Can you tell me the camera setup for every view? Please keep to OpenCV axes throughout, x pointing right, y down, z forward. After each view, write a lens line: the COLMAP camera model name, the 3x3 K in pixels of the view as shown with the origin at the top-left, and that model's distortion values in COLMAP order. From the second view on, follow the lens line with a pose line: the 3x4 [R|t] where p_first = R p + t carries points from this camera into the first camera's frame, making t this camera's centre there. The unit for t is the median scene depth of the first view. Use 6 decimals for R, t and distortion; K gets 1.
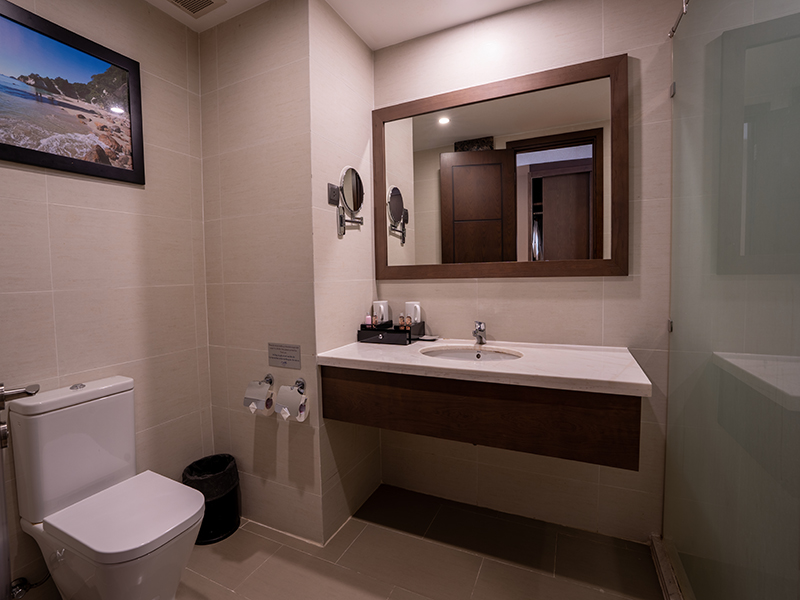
lens RADIAL K [[372.9, 0, 401.7], [0, 372.9, 296.2], [0, 0, 1]] dist [-0.060737, 0.020686]
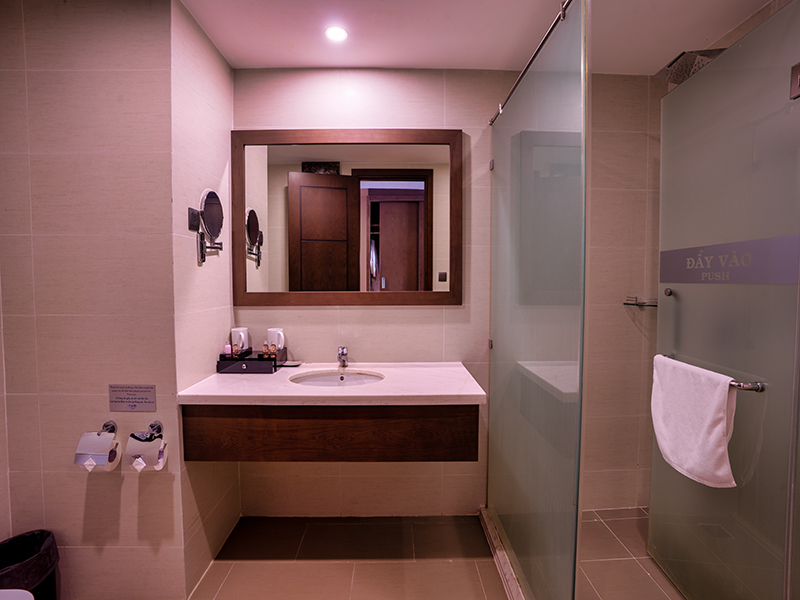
lens RADIAL K [[372.9, 0, 403.1], [0, 372.9, 298.3], [0, 0, 1]] dist [-0.060737, 0.020686]
pose [[0.898498, -0.001225, 0.438975, -0.118059], [0.007474, 0.999894, -0.012508, -0.062113], [-0.438913, 0.014519, 0.898412, -0.059861]]
